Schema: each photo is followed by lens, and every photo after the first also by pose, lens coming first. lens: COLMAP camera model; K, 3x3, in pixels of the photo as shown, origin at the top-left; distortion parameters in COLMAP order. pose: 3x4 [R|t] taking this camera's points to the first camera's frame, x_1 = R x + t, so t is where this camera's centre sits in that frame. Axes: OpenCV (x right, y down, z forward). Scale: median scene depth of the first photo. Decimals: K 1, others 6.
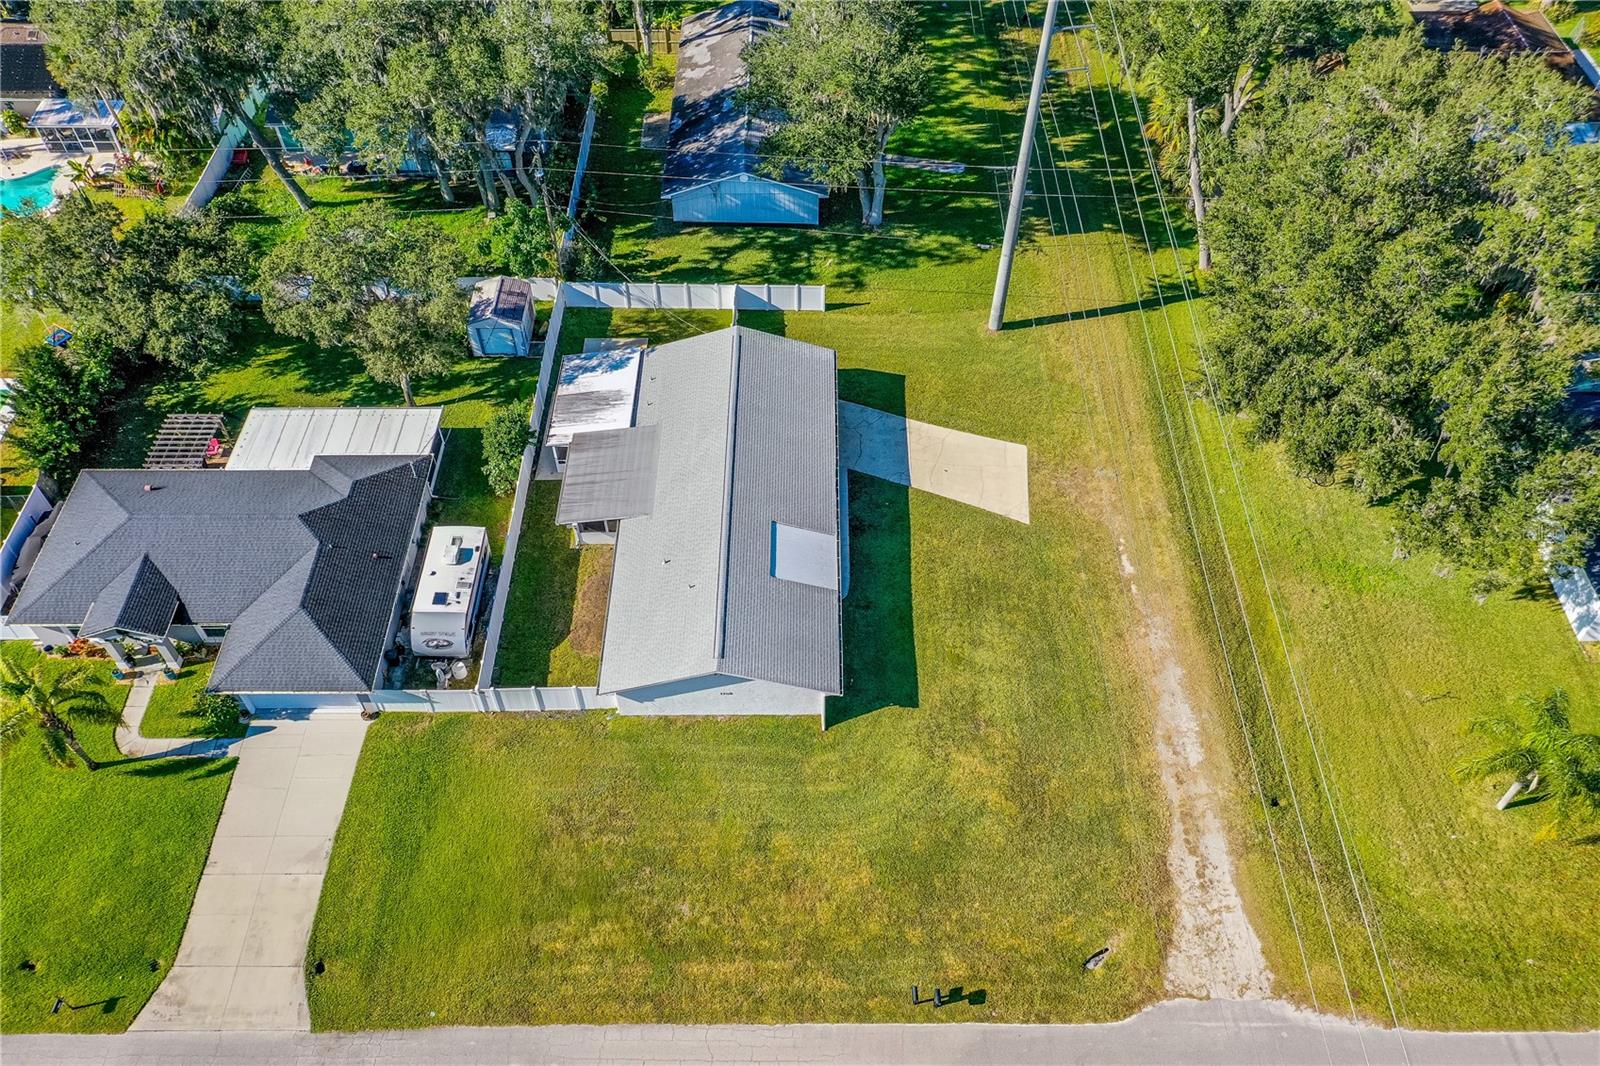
lens RADIAL K [[1271.6, 0, 800.0], [0, 1271.6, 533.0], [0, 0, 1]] dist [0.015688, 0.000225]
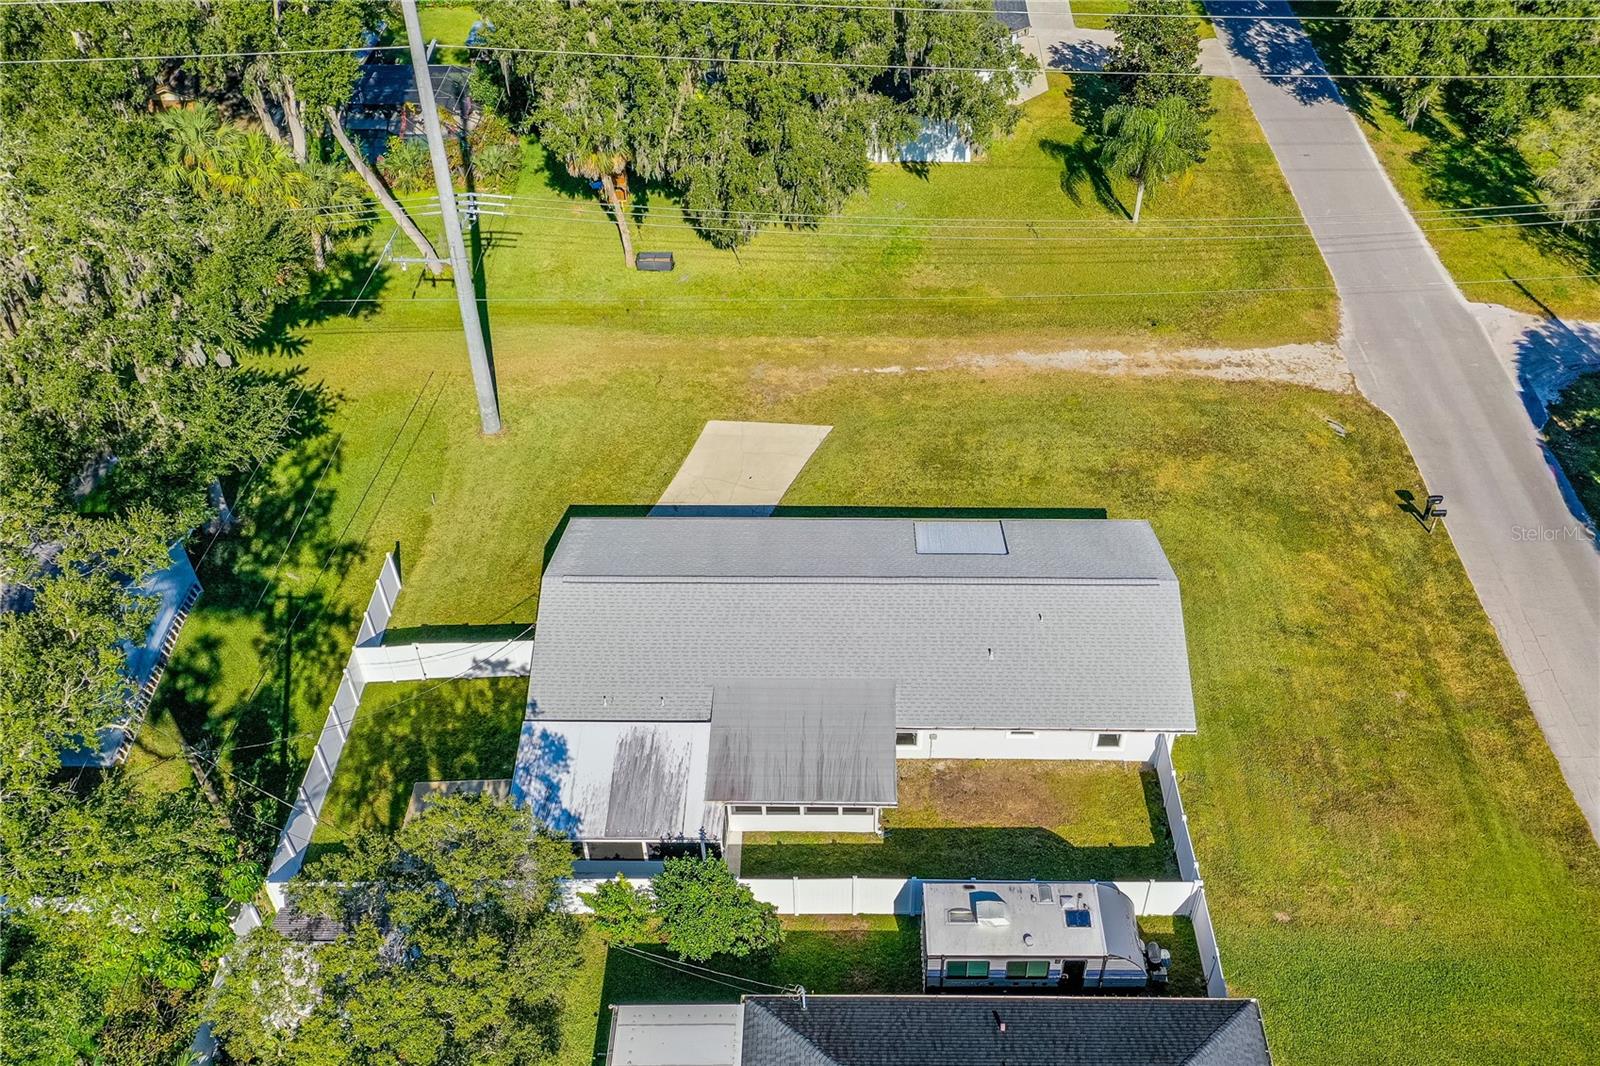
lens RADIAL K [[1416.5, 0, 833.9], [0, 1416.5, 582.6], [0, 0, 1]] dist [0.020465, 0.008729]
pose [[0.006212, -0.679612, 0.733546, -0.625029], [0.762273, 0.478007, 0.436405, -0.390251], [-0.647226, 0.556451, 0.521019, 0.560736]]
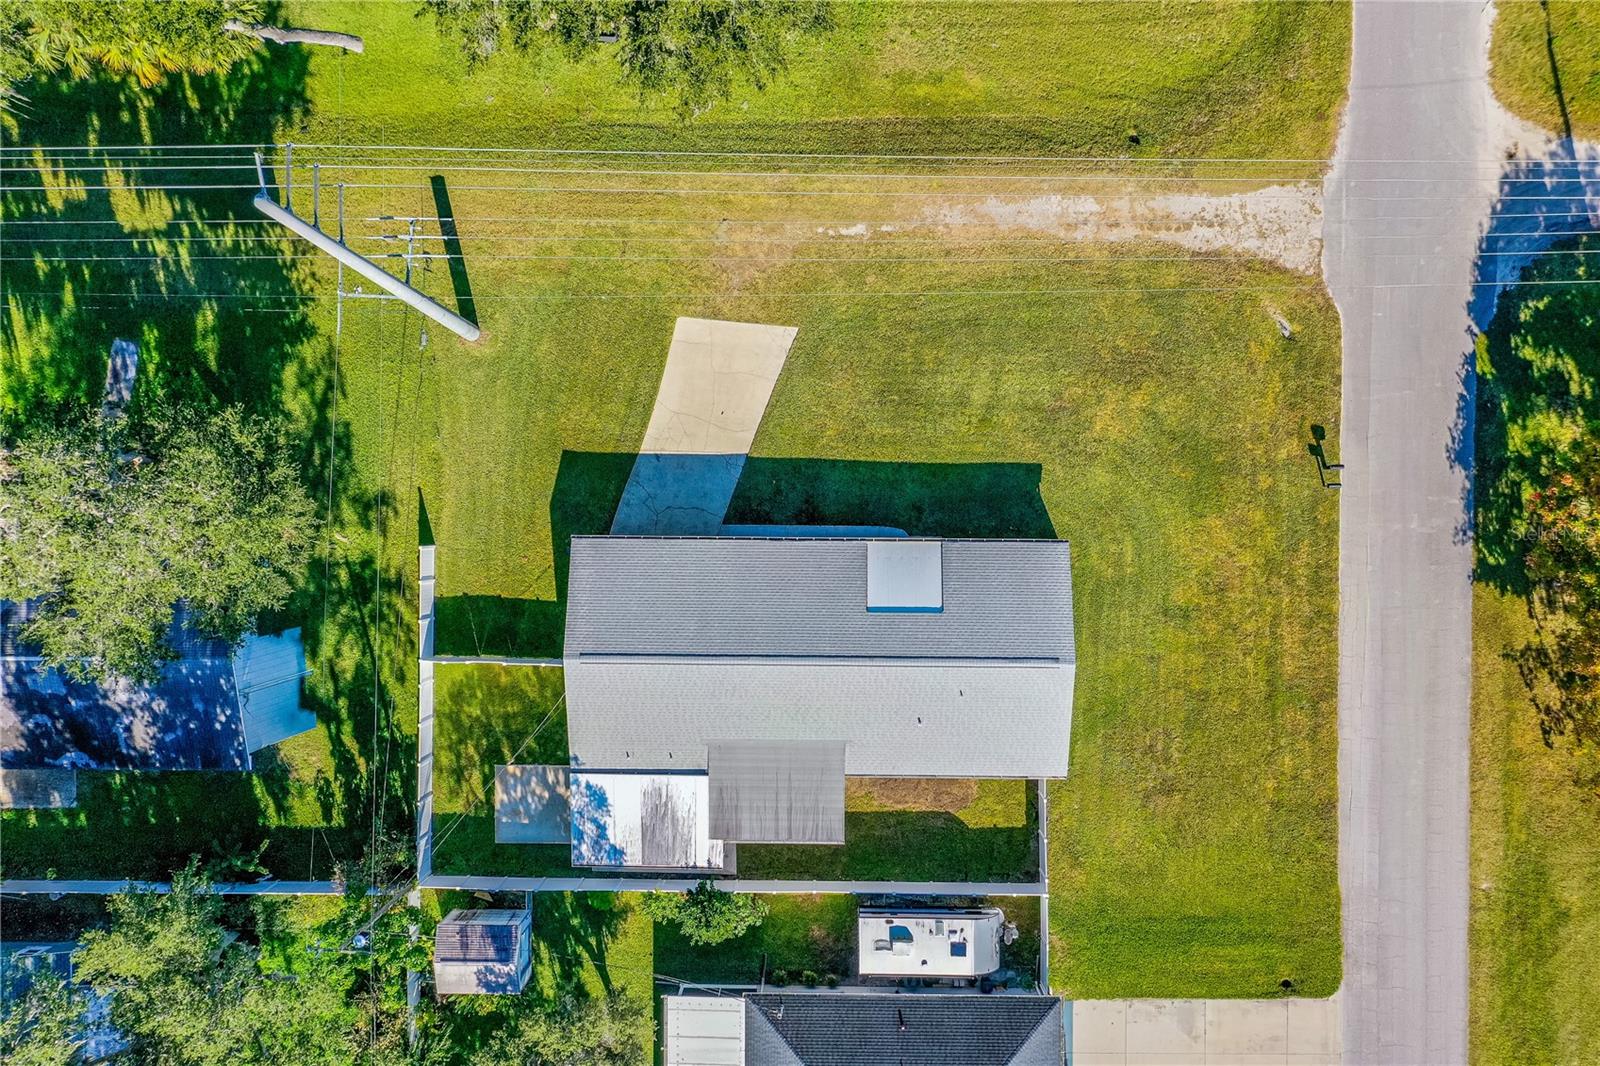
lens RADIAL K [[1271.6, 0, 800.0], [0, 1271.6, 533.0], [0, 0, 1]] dist [0.015688, 0.000225]
pose [[0.003076, -0.999933, -0.011196, 0.043546], [0.771490, -0.004750, 0.636224, -0.602065], [-0.636234, -0.010595, 0.771424, 0.296529]]
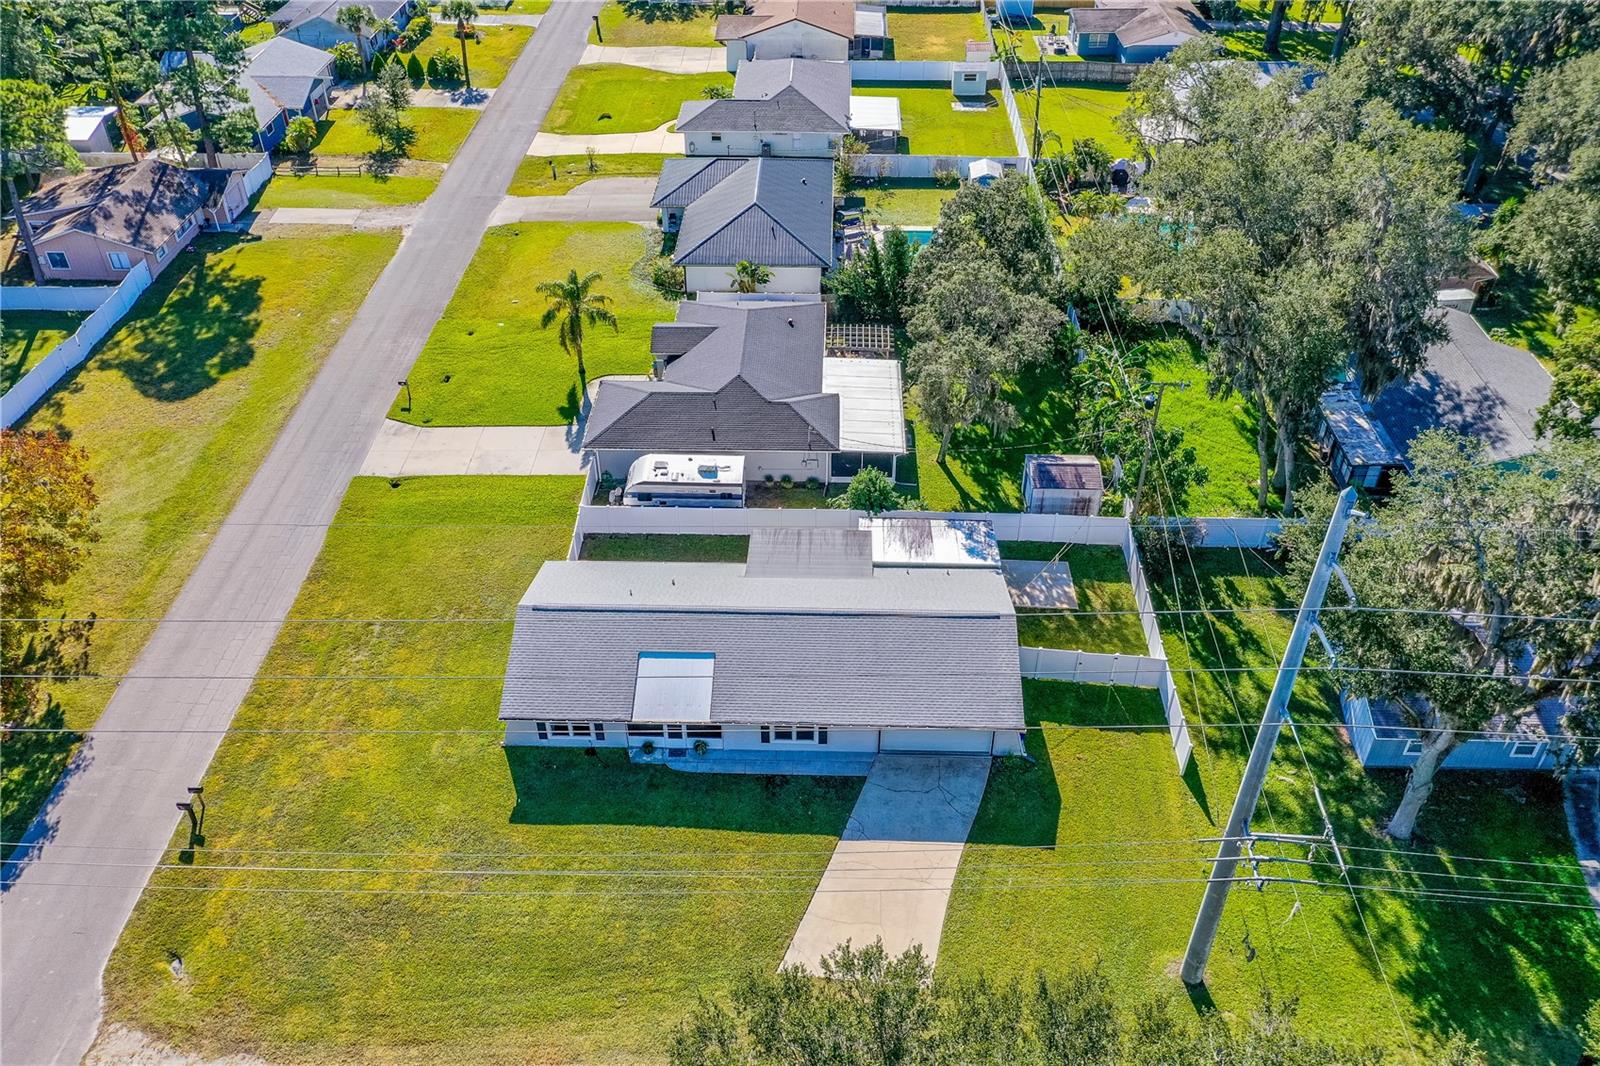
lens RADIAL K [[1248.5, 0, 788.6], [0, 1248.5, 530.8], [0, 0, 1]] dist [0.007979, -0.001306]
pose [[-0.028660, 0.617331, -0.786181, 0.595335], [-0.757511, 0.499750, 0.420033, -0.445577], [0.652193, 0.607579, 0.453312, 0.537473]]
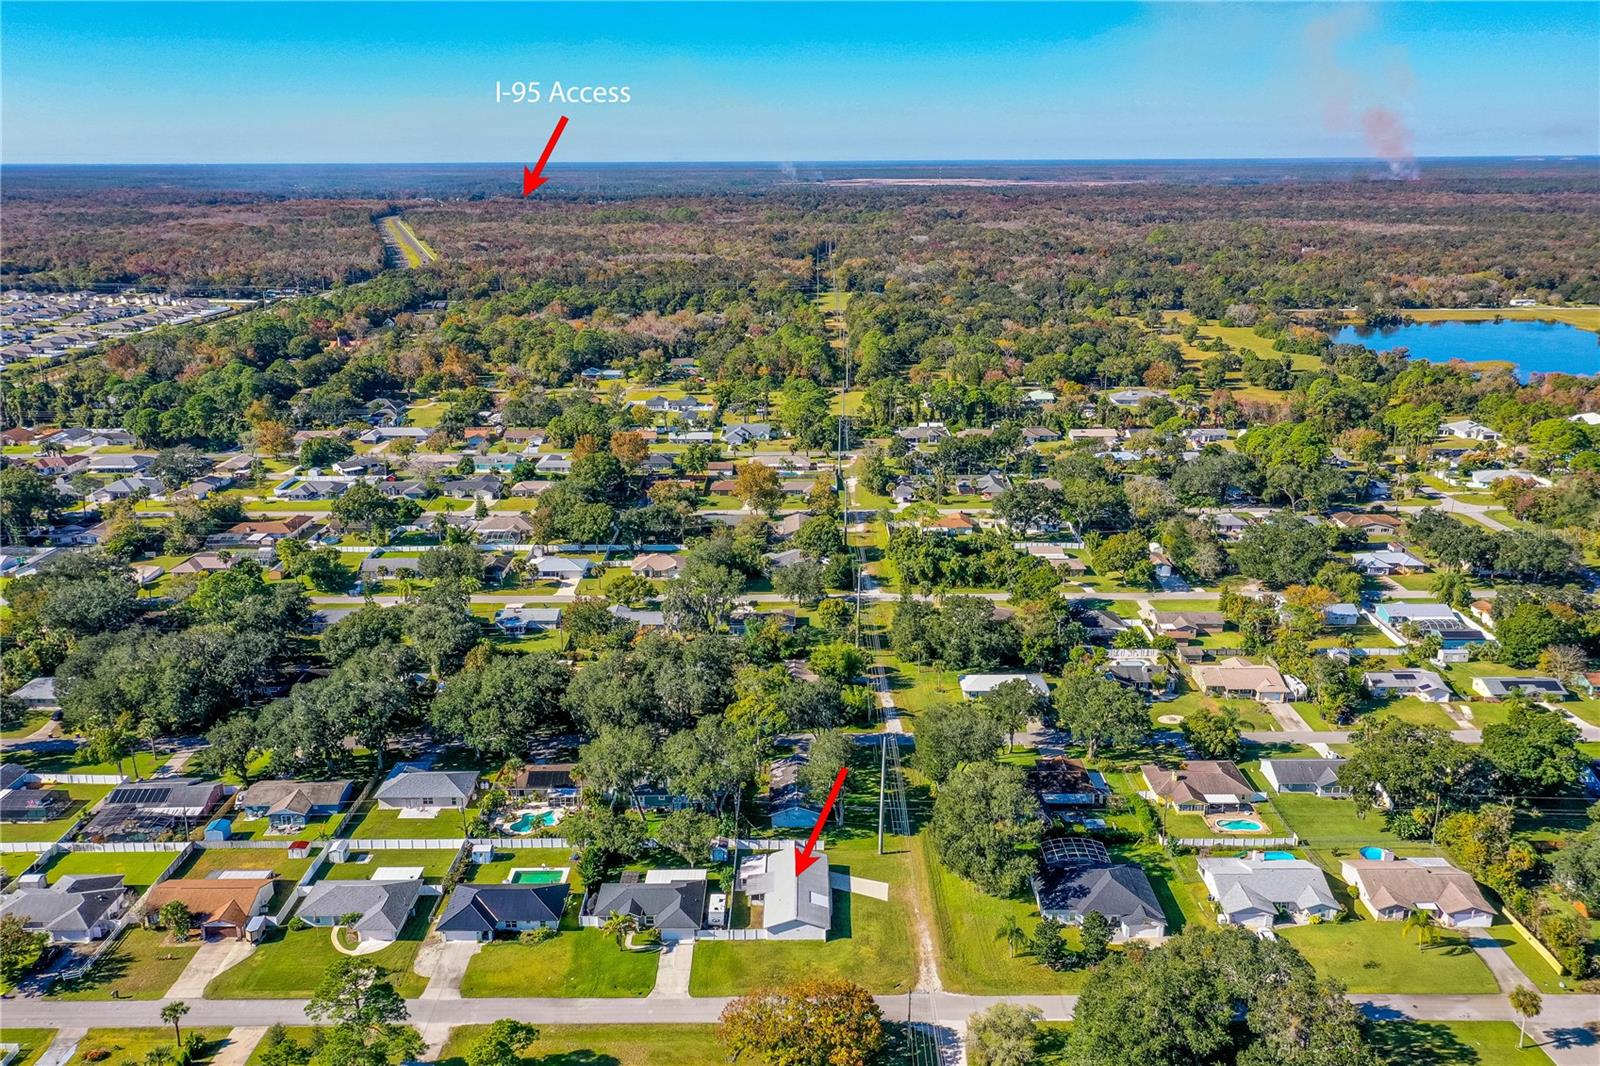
lens RADIAL K [[1271.6, 0, 800.0], [0, 1271.6, 533.0], [0, 0, 1]] dist [0.015688, 0.000225]
pose [[0.999995, -0.000793, 0.002956, -0.053683], [0.002305, 0.830421, -0.557131, 1.048212], [-0.002013, 0.557135, 0.830419, -2.283223]]
